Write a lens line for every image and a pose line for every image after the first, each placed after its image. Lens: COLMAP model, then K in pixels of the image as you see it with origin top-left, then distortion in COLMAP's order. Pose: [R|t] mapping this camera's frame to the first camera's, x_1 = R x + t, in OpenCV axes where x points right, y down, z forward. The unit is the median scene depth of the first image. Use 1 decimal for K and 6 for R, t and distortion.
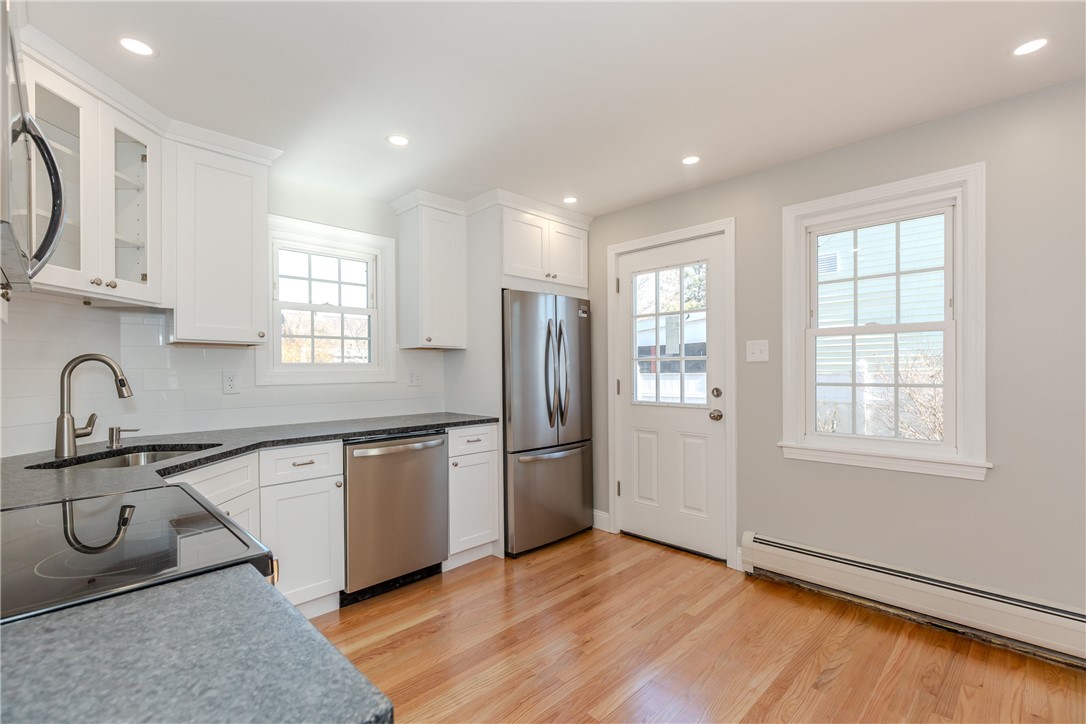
lens RADIAL K [[486.6, 0, 543.5], [0, 486.6, 370.1], [0, 0, 1]] dist [0.003020, 0.000131]
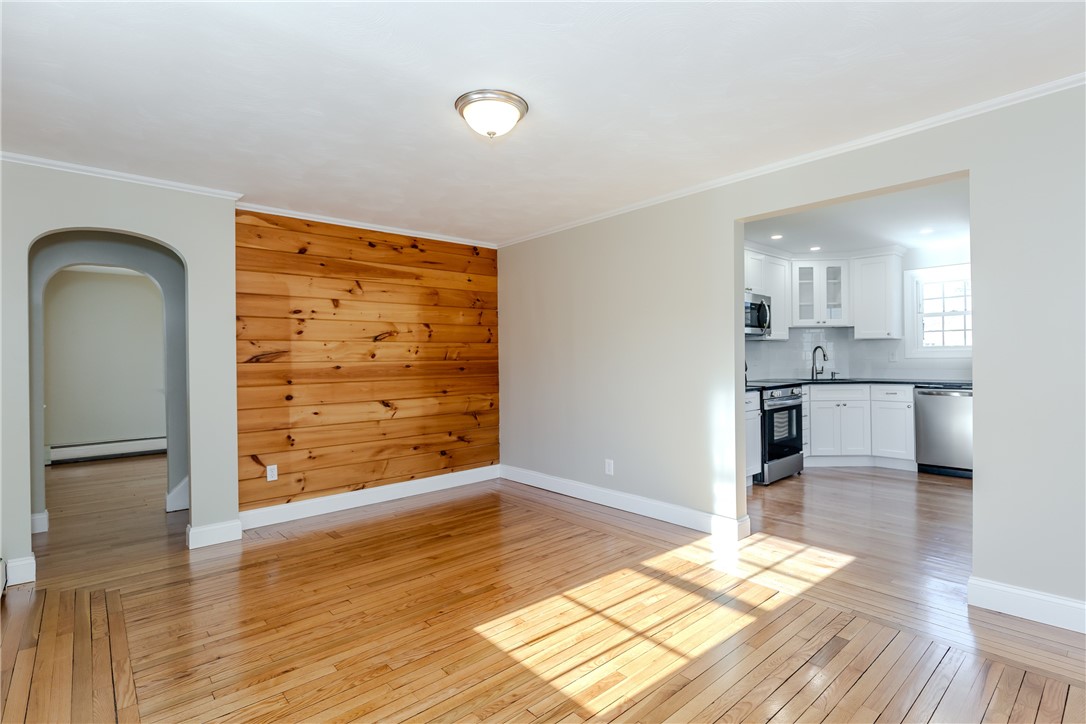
lens RADIAL K [[526.8, 0, 520.6], [0, 526.8, 357.3], [0, 0, 1]] dist [0.000783, -0.000095]
pose [[-0.102340, 0.007183, -0.994724, 1.534421], [0.011357, 0.999917, 0.006052, -0.002234], [0.994685, -0.010678, -0.102413, -0.308145]]
